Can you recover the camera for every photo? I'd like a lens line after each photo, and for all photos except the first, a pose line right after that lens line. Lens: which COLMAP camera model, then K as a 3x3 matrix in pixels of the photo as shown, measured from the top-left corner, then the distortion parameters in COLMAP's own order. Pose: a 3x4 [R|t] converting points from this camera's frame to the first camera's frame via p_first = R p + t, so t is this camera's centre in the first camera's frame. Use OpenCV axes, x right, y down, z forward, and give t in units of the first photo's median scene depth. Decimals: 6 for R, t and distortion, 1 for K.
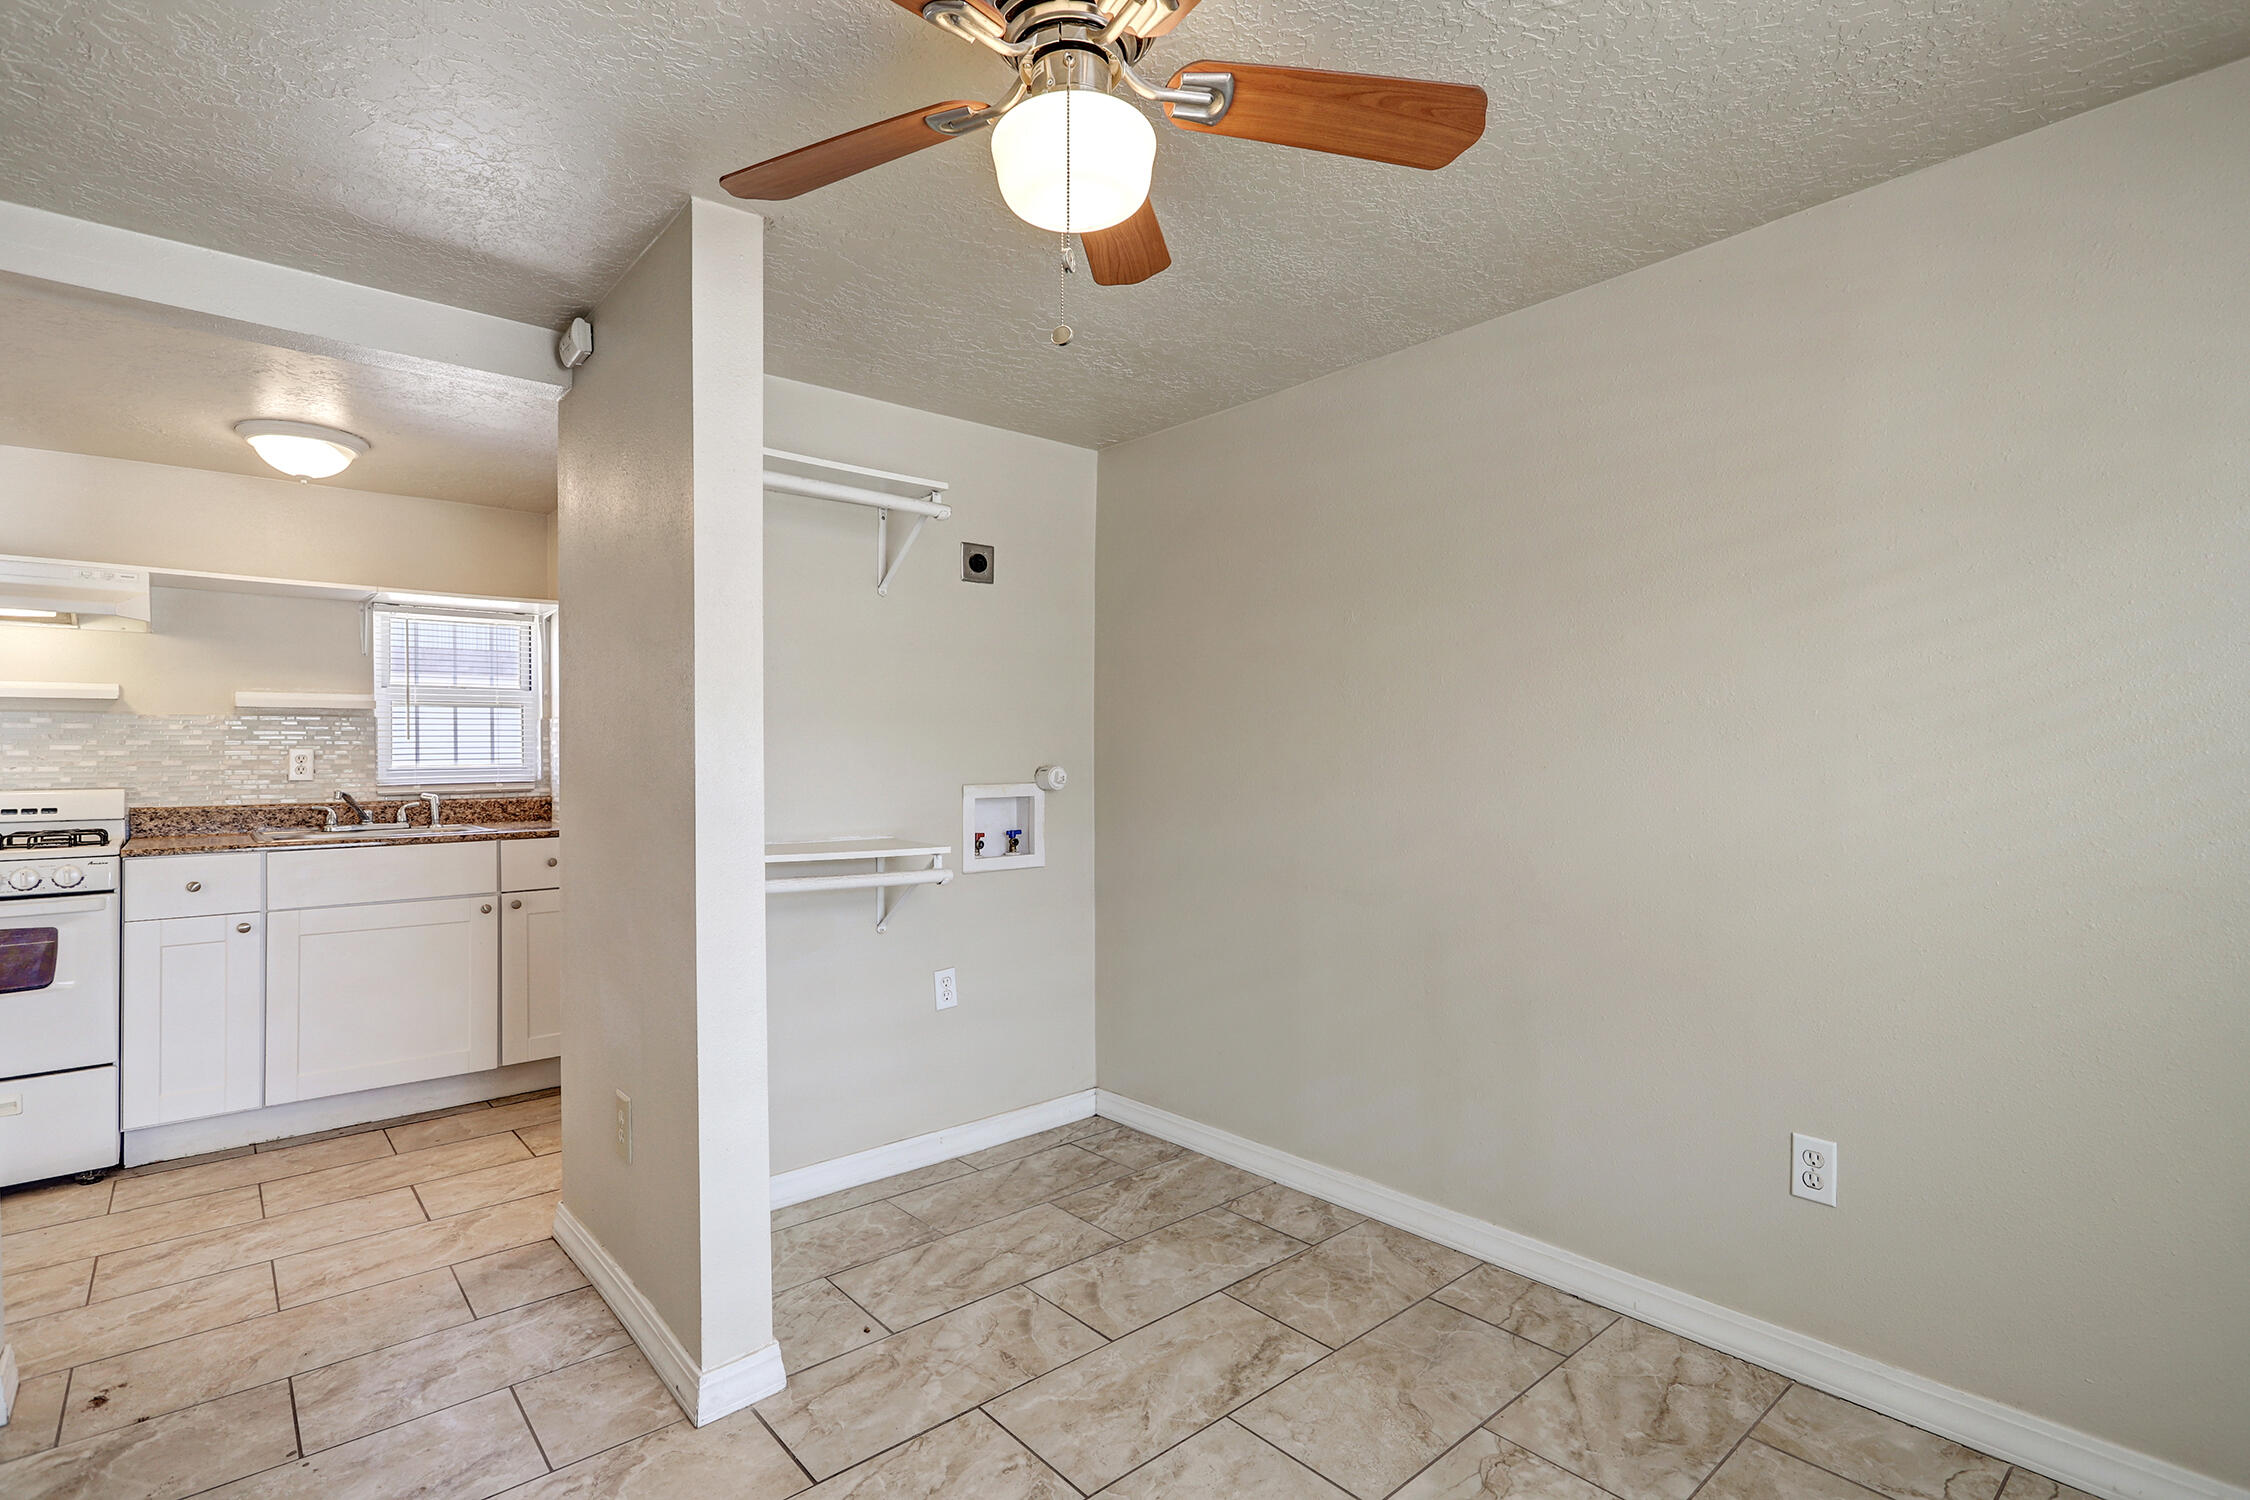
lens RADIAL K [[1071.8, 0, 1126.7], [0, 1071.8, 754.3], [0, 0, 1]] dist [-0.002670, 0.001074]
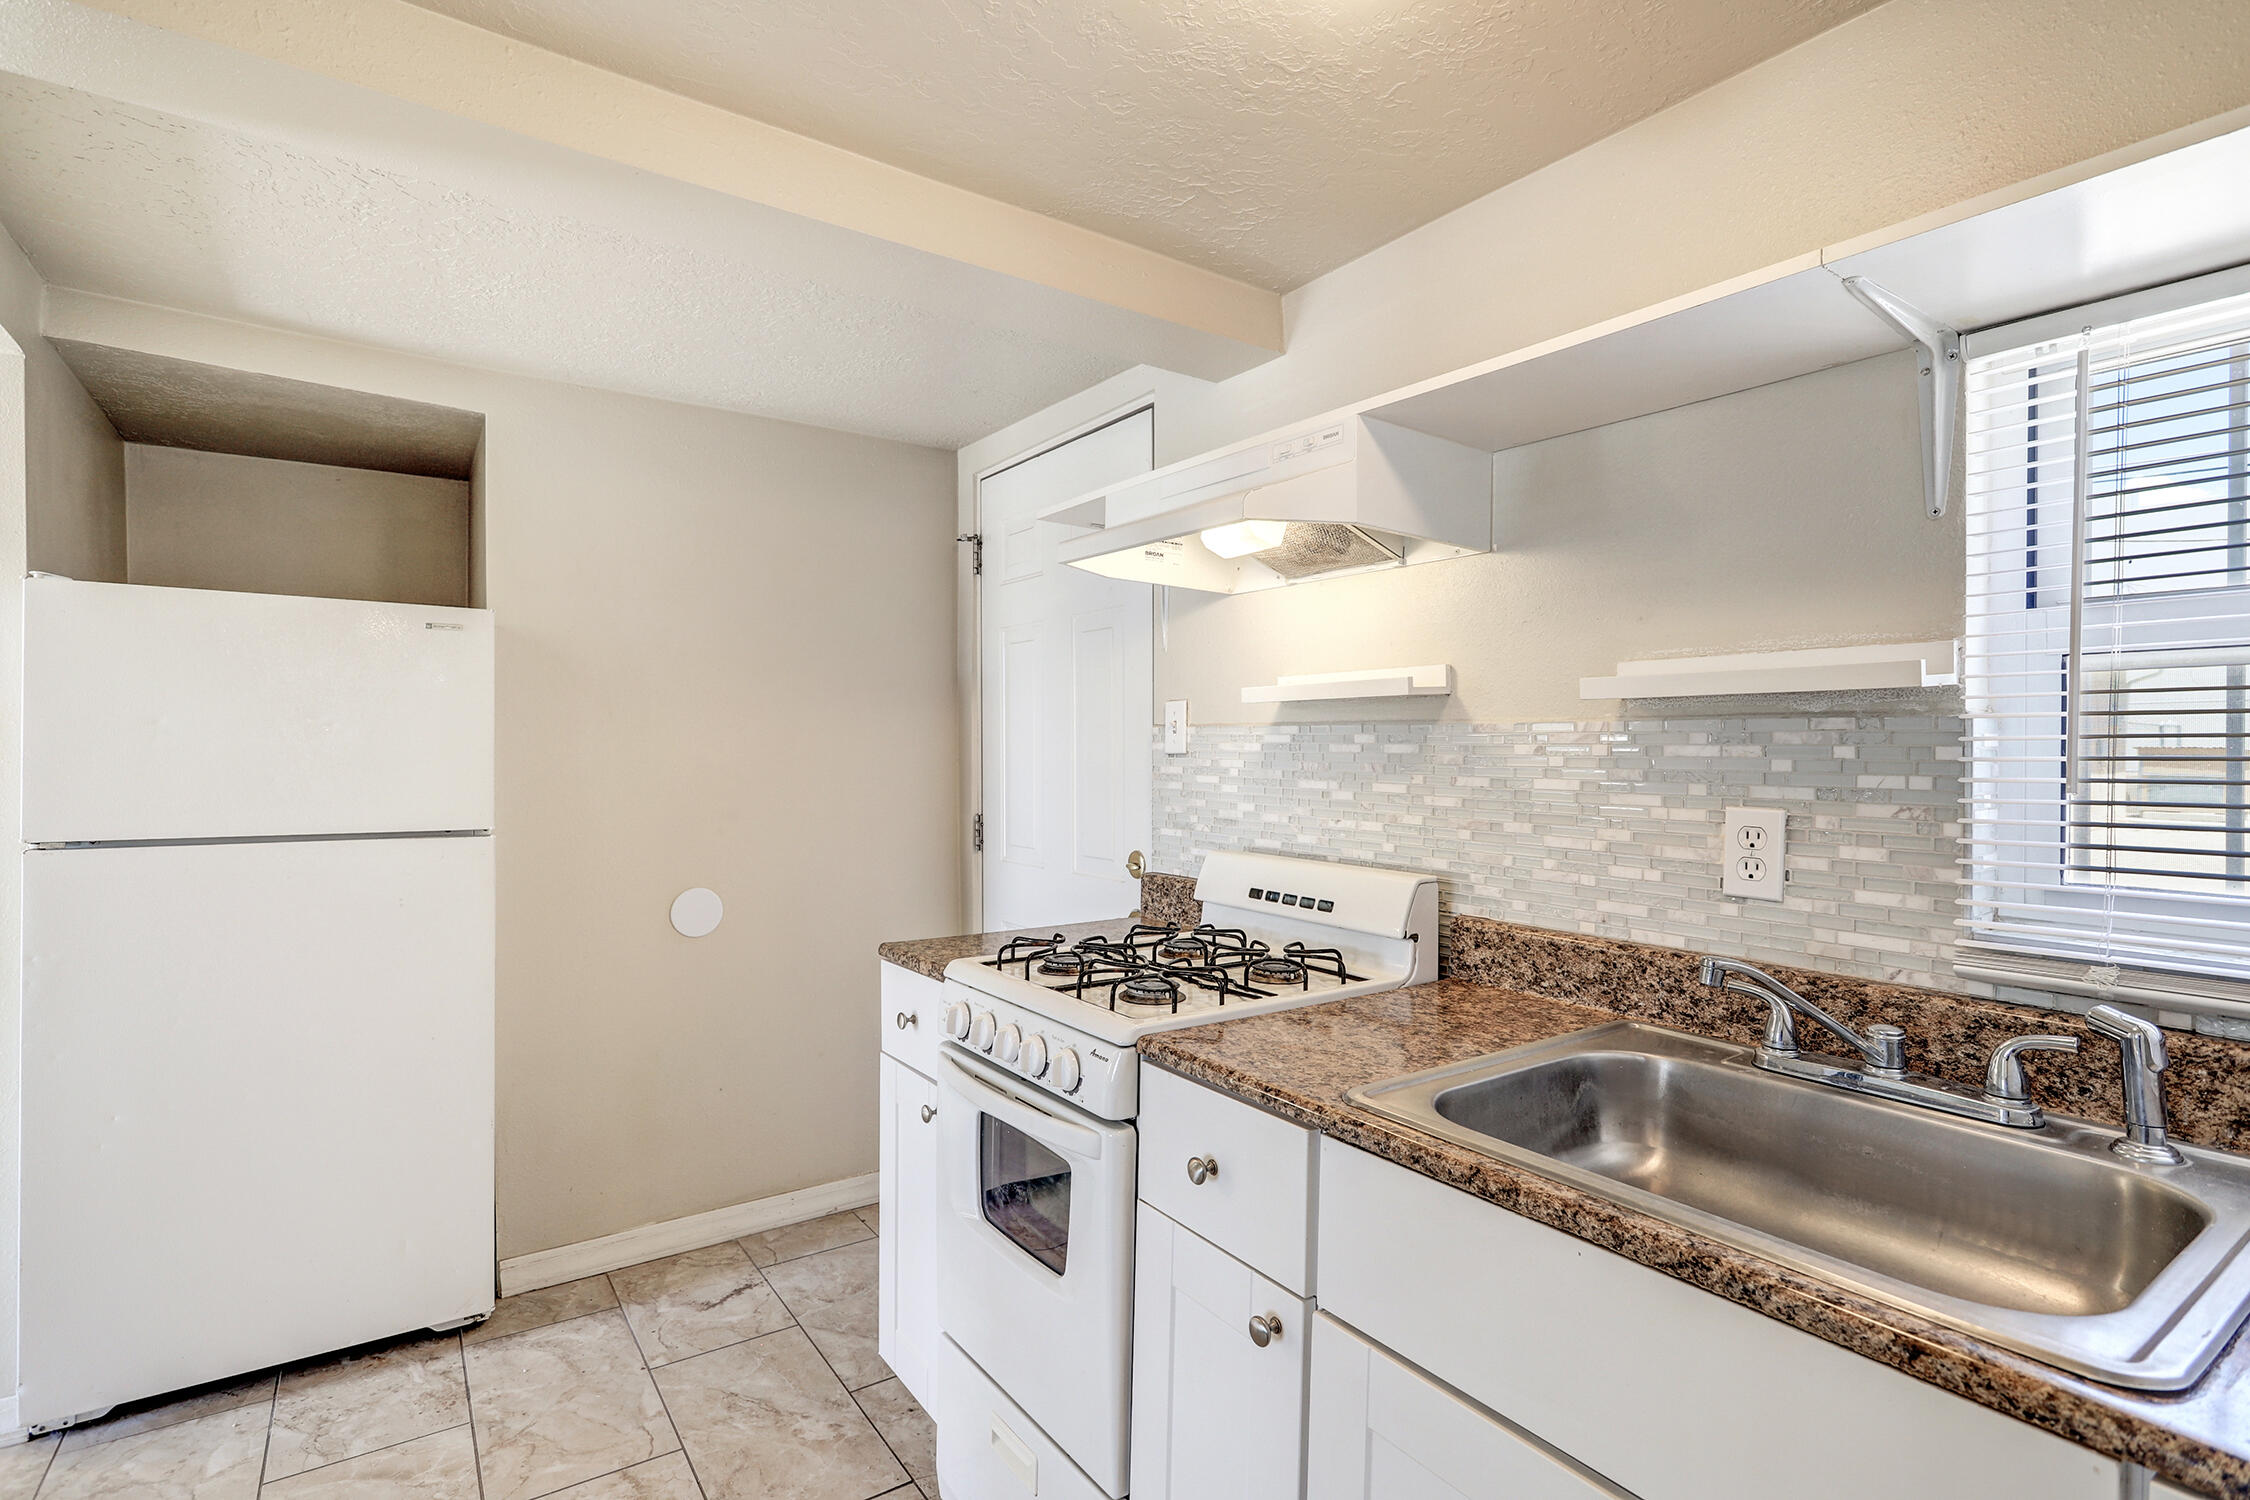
lens RADIAL K [[1071.8, 0, 1126.7], [0, 1071.8, 754.3], [0, 0, 1]] dist [-0.002670, 0.001074]
pose [[-0.093346, 0.012683, -0.995553, -0.416099], [-0.005870, 0.999894, 0.013288, -0.028364], [0.995616, 0.007084, -0.093262, 0.868061]]
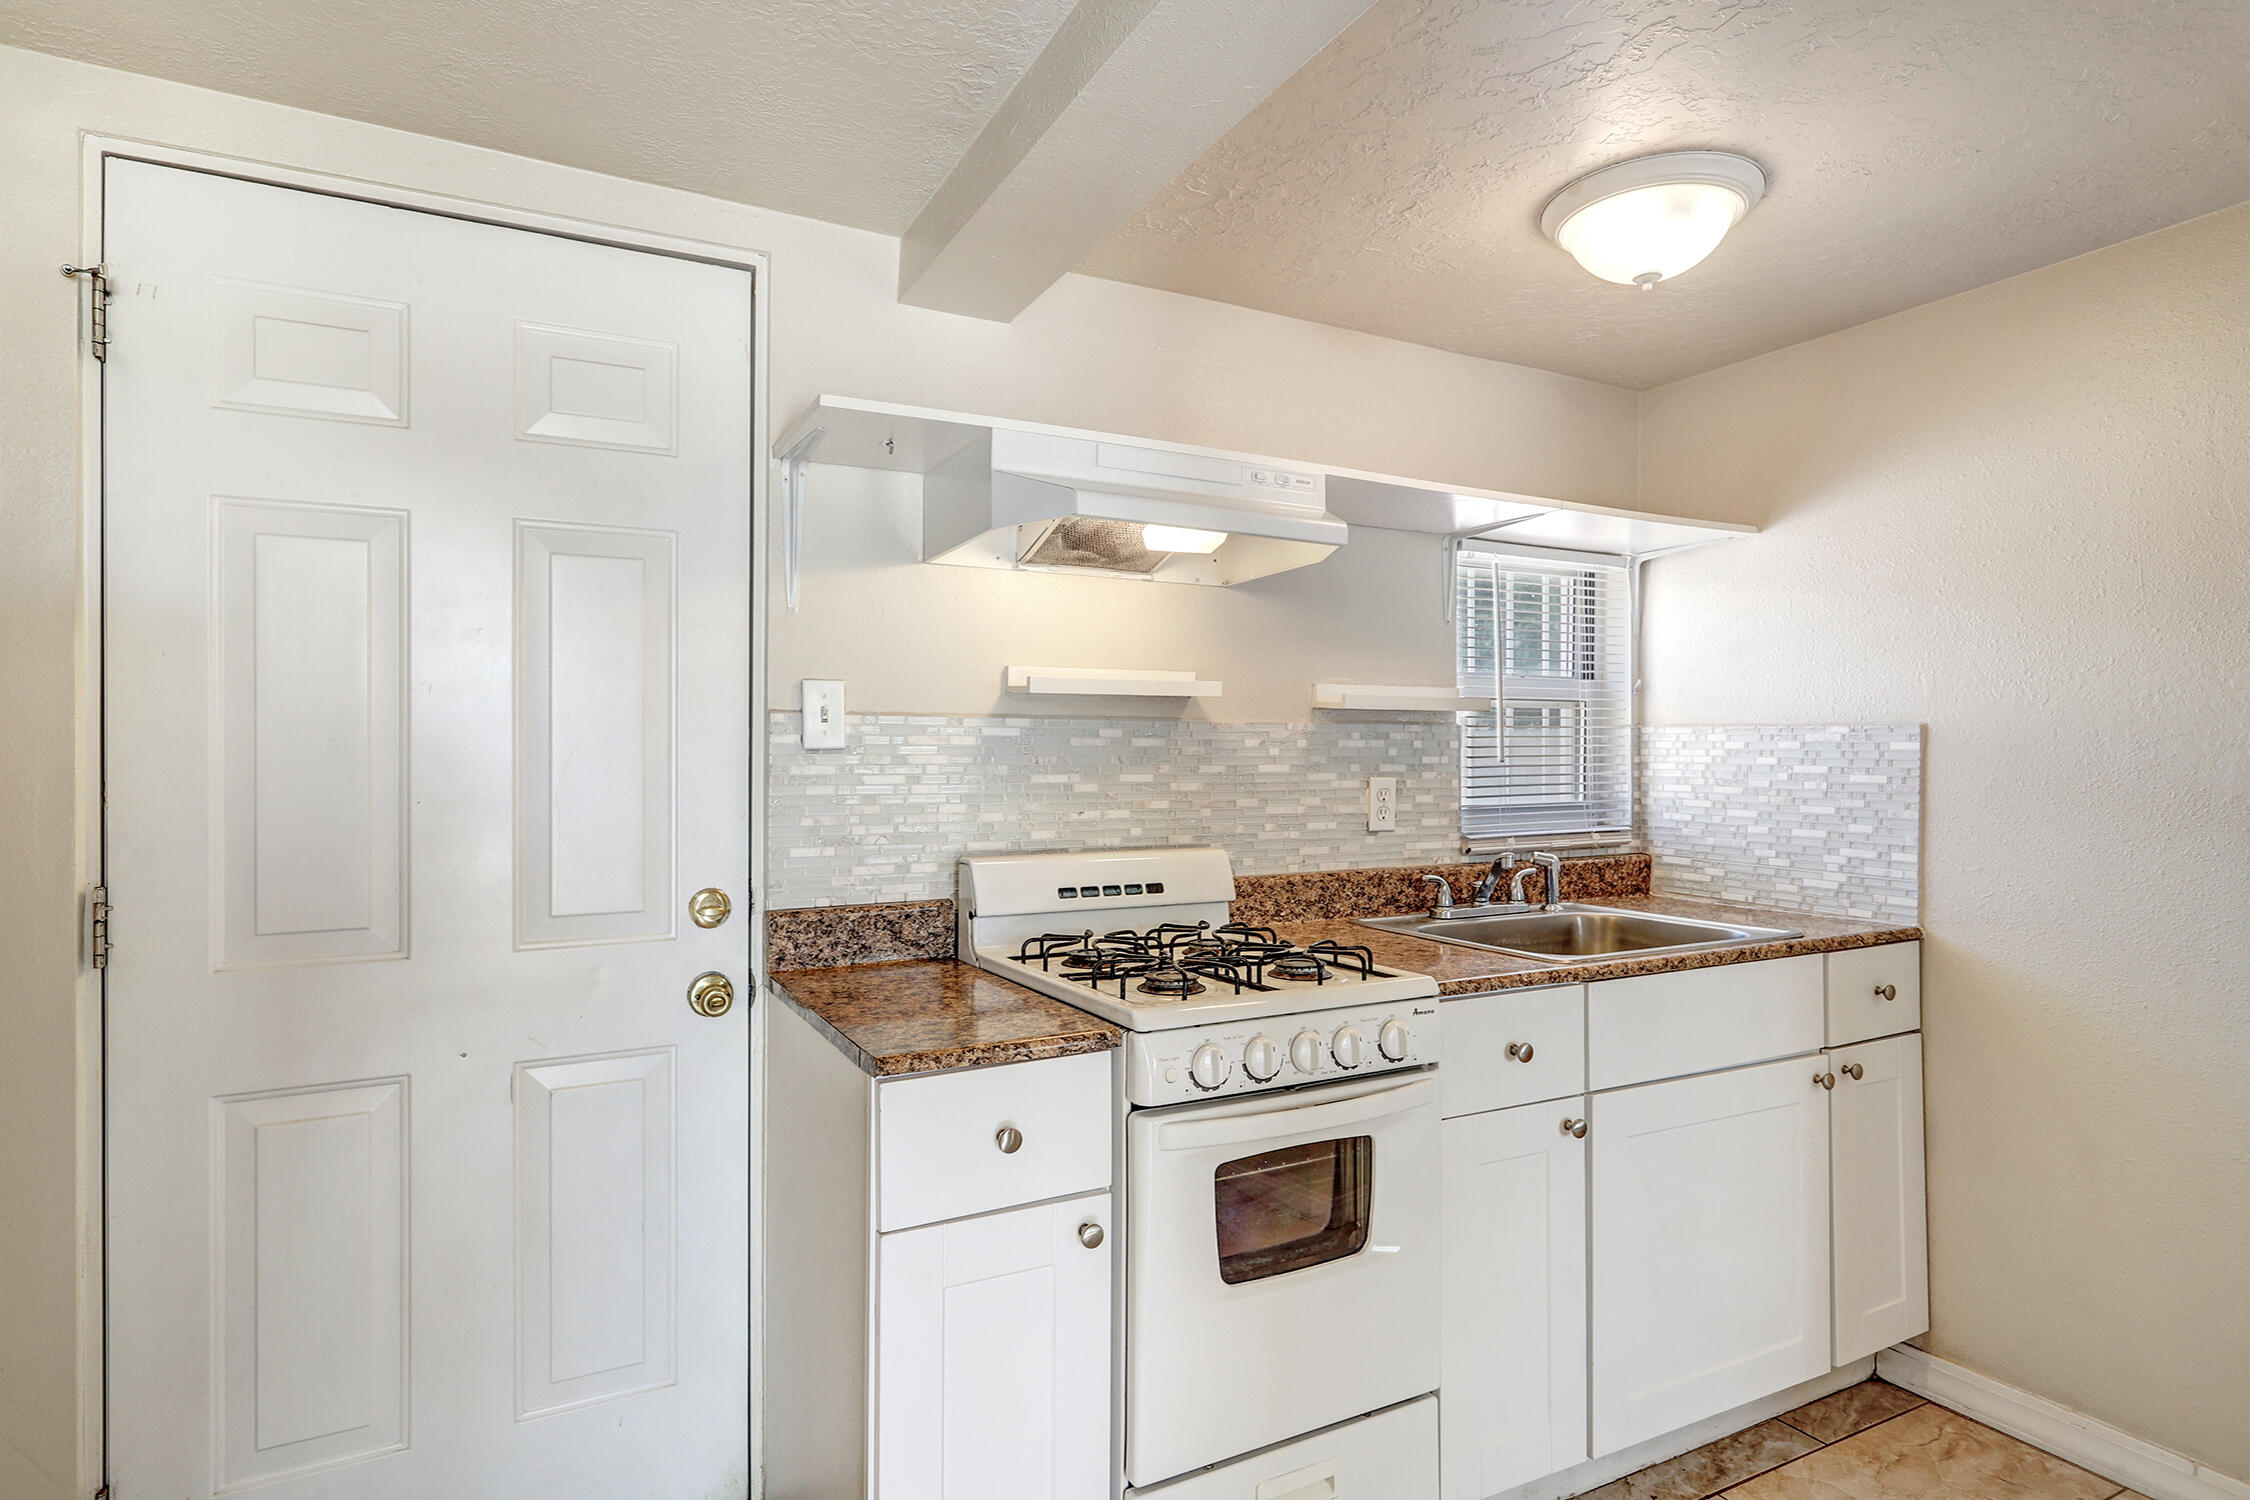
lens RADIAL K [[1164.8, 0, 1125.0], [0, 1164.8, 750.0], [0, 0, 1]] dist [-0.000304, -0.000071]
pose [[0.972247, 0.004439, -0.233916, -0.798791], [-0.005476, 0.999978, -0.003781, -0.018566], [0.233894, 0.004957, 0.972249, 0.343464]]
